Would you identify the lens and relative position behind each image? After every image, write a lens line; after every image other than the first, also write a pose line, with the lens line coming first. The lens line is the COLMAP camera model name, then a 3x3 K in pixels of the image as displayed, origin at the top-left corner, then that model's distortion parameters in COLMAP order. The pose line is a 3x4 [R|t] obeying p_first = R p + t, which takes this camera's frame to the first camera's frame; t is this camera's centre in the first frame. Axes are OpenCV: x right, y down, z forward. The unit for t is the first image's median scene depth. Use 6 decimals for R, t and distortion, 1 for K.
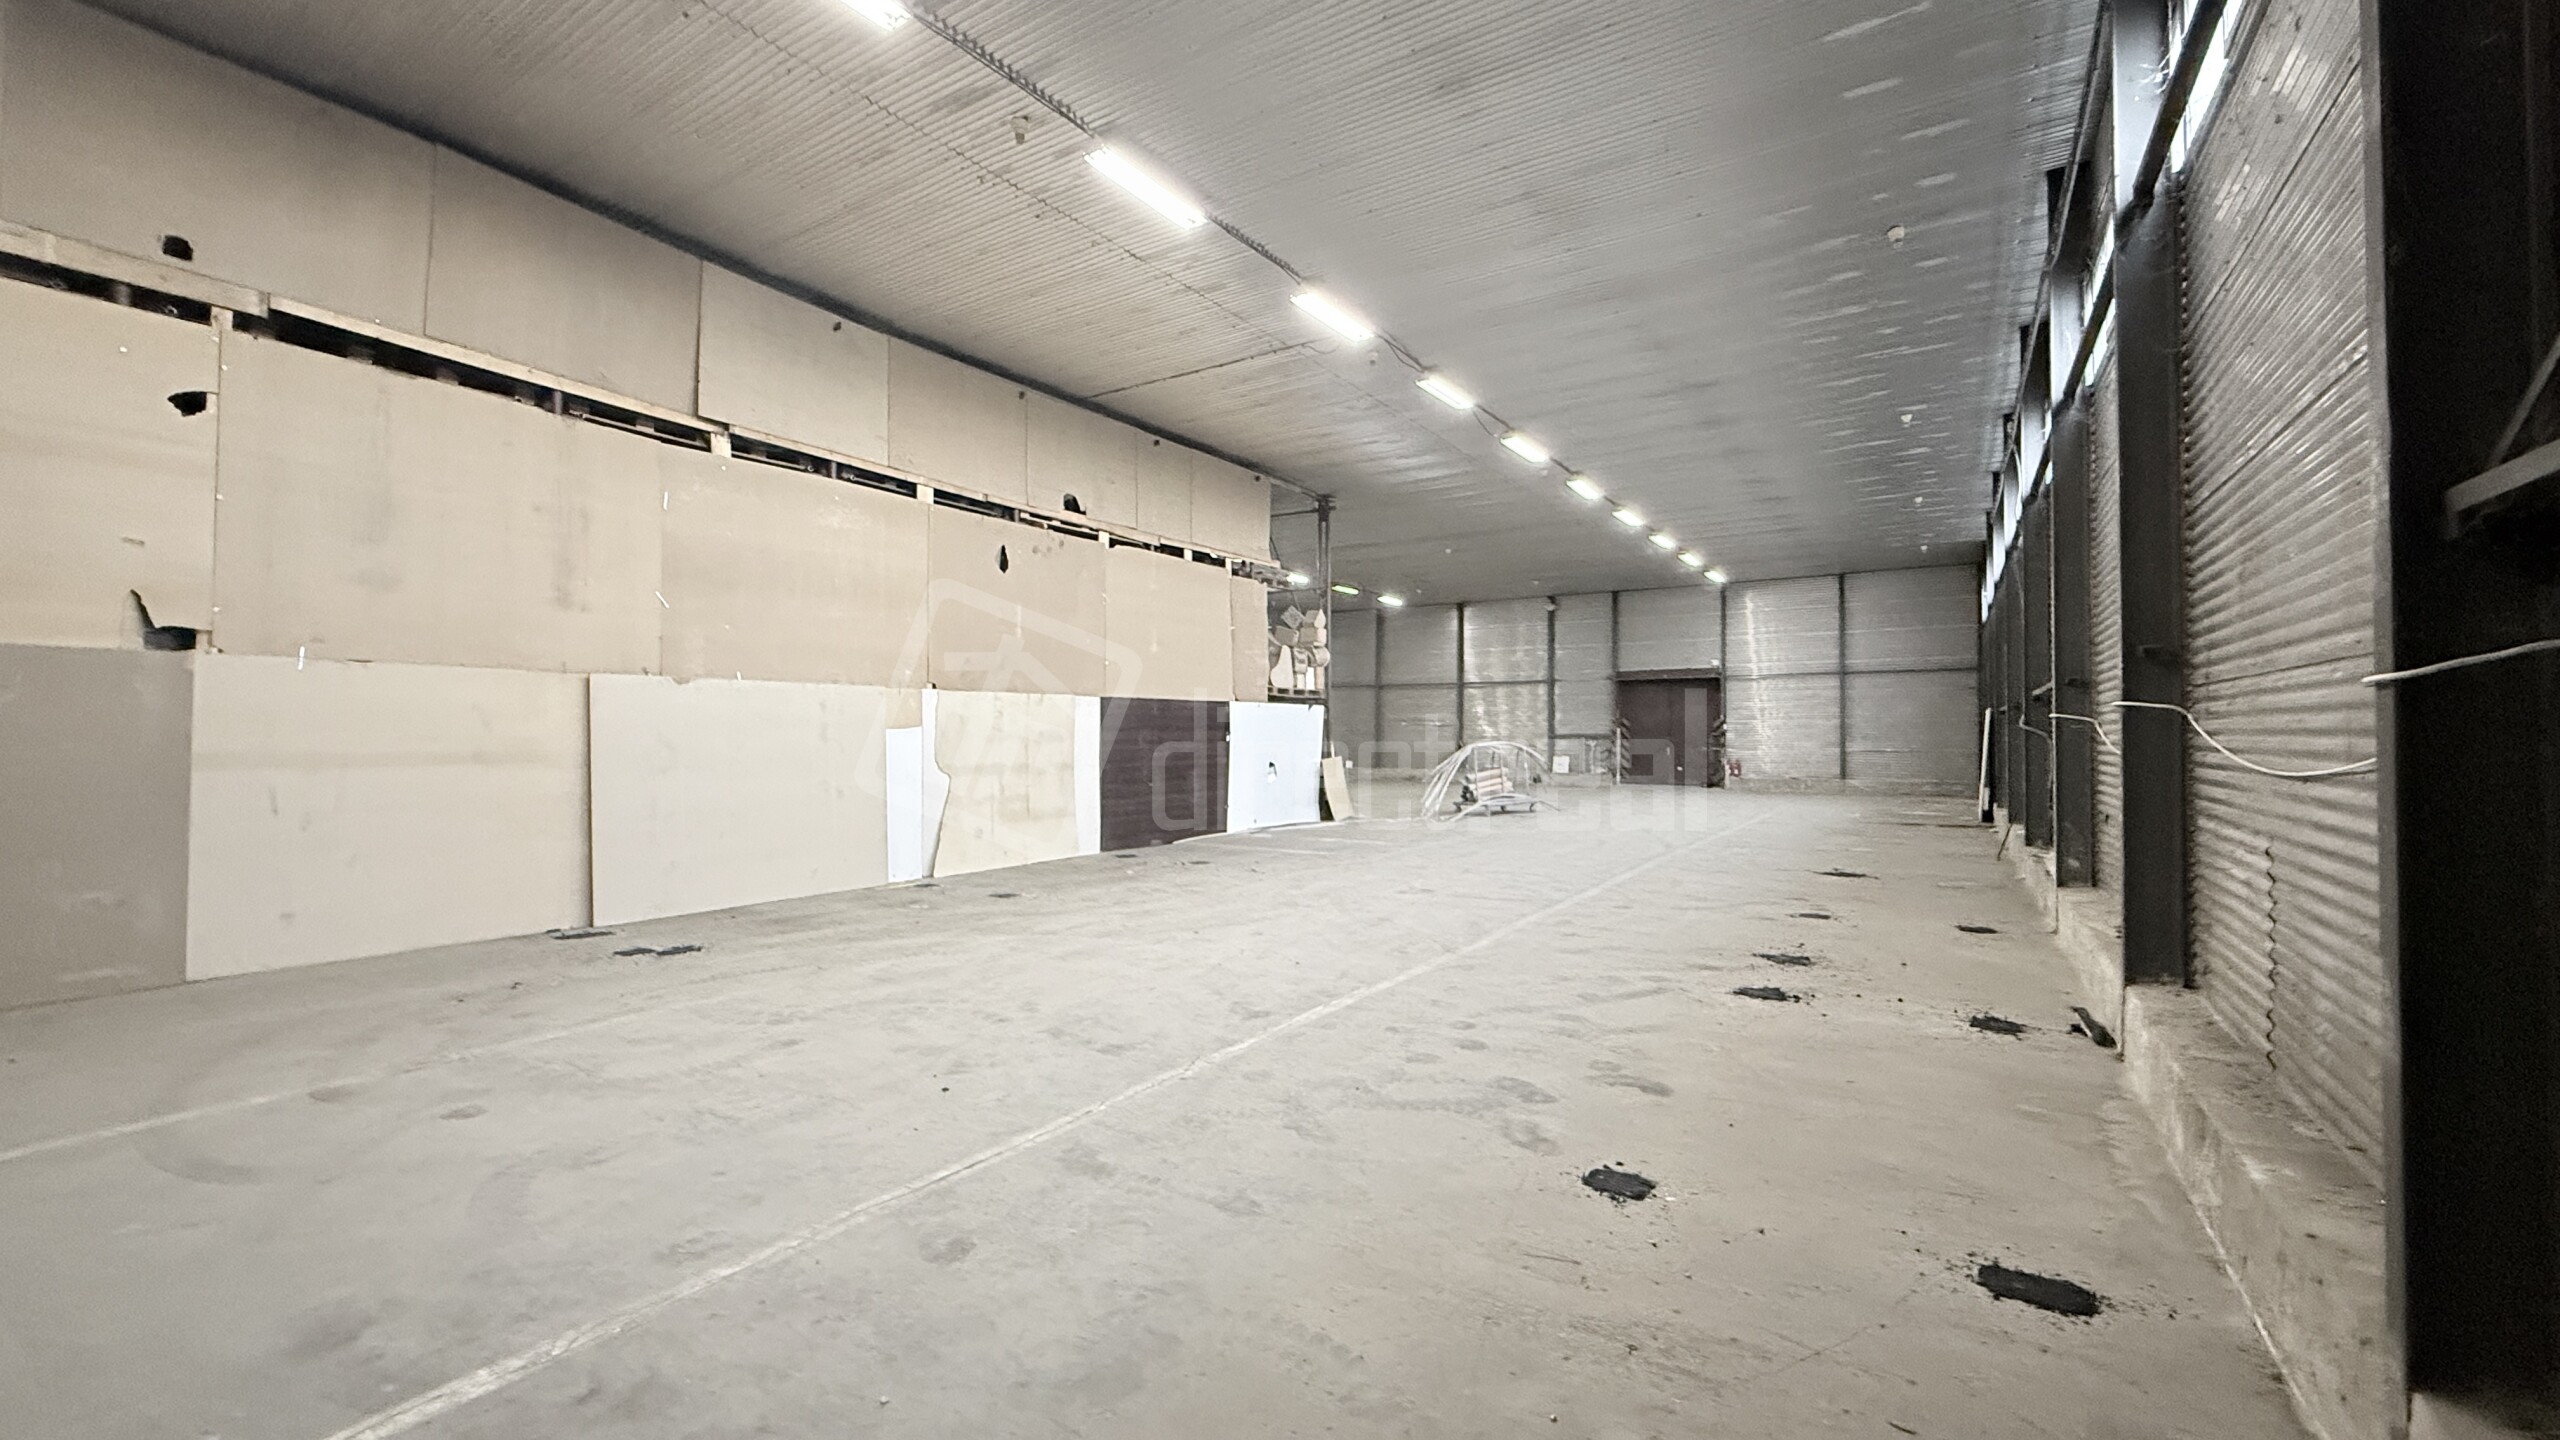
lens RADIAL K [[1033.8, 0, 1273.1], [0, 1033.8, 713.4], [0, 0, 1]] dist [-0.001697, -0.000066]
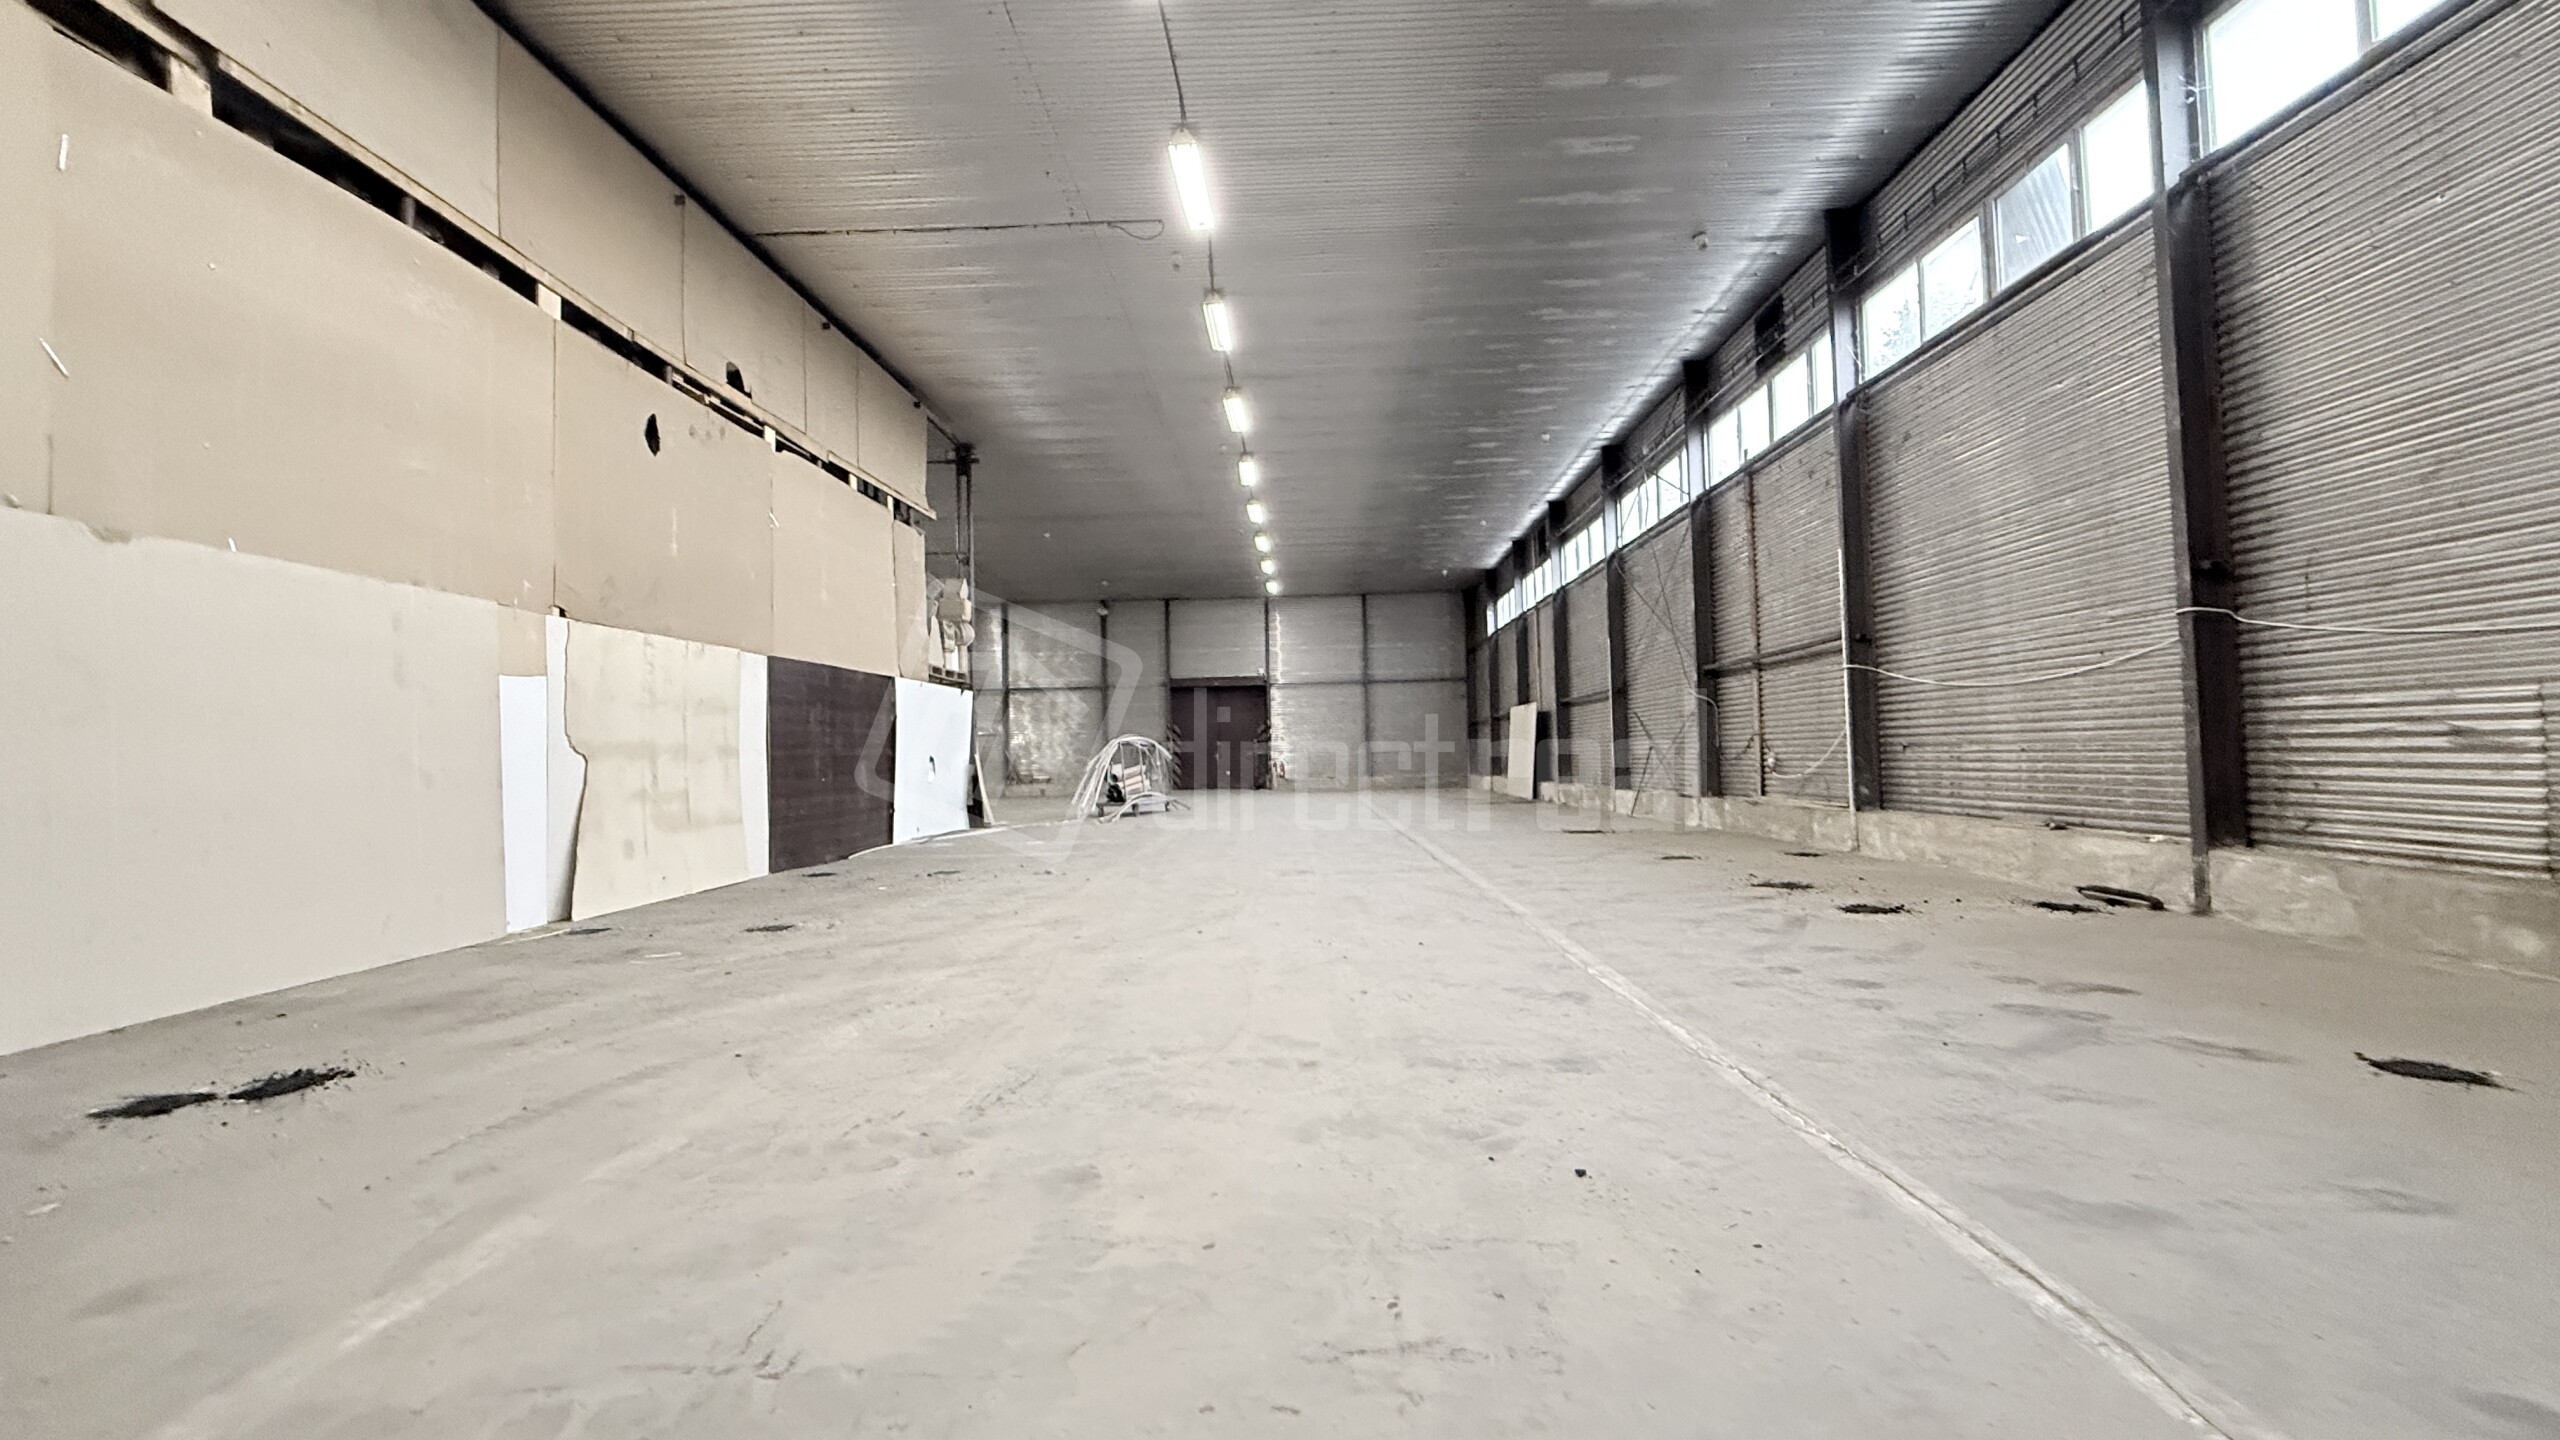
lens RADIAL K [[1033.8, 0, 1273.1], [0, 1033.8, 713.4], [0, 0, 1]] dist [-0.001697, -0.000066]
pose [[0.847543, 0.003488, 0.530716, -0.249467], [0.012929, 0.999546, -0.027217, 0.047510], [-0.530570, 0.029929, 0.847113, 0.212796]]
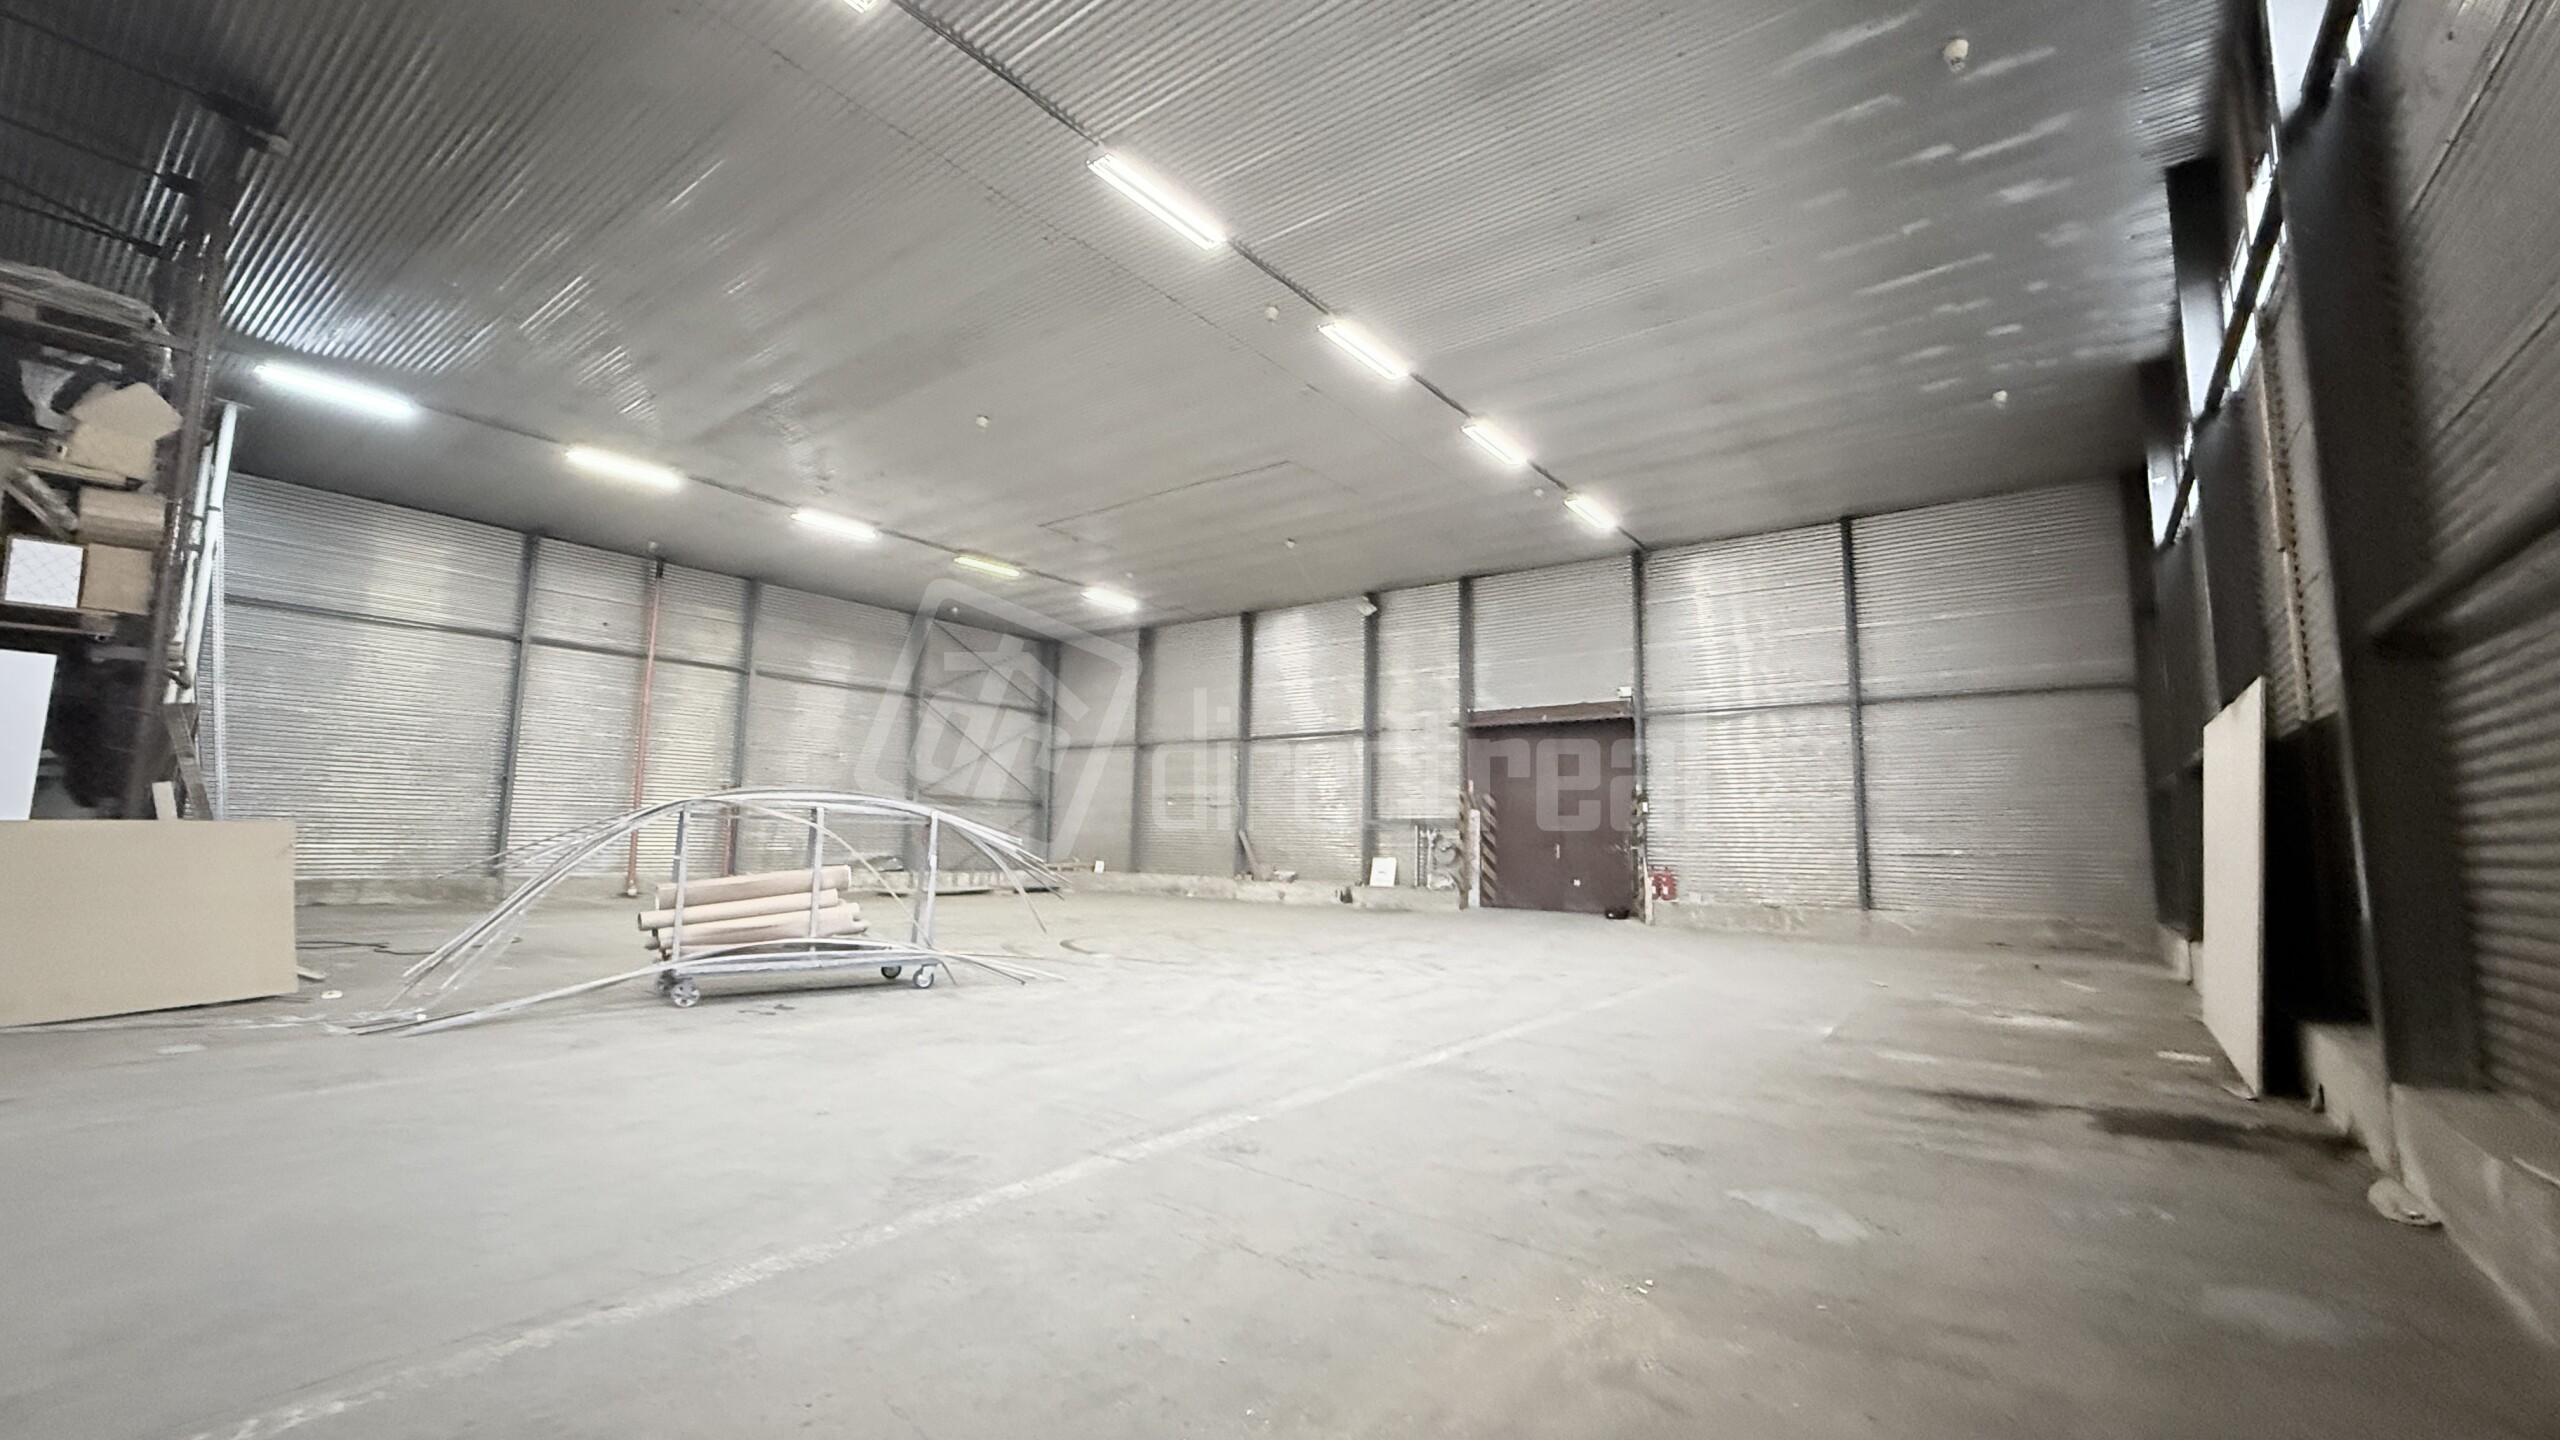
lens RADIAL K [[1033.8, 0, 1273.1], [0, 1033.8, 713.4], [0, 0, 1]] dist [-0.001697, -0.000066]
pose [[0.995649, -0.022751, -0.090368, 0.597074], [0.017428, 0.998090, -0.059265, -0.014975], [0.091543, 0.057432, 0.994144, 0.890150]]
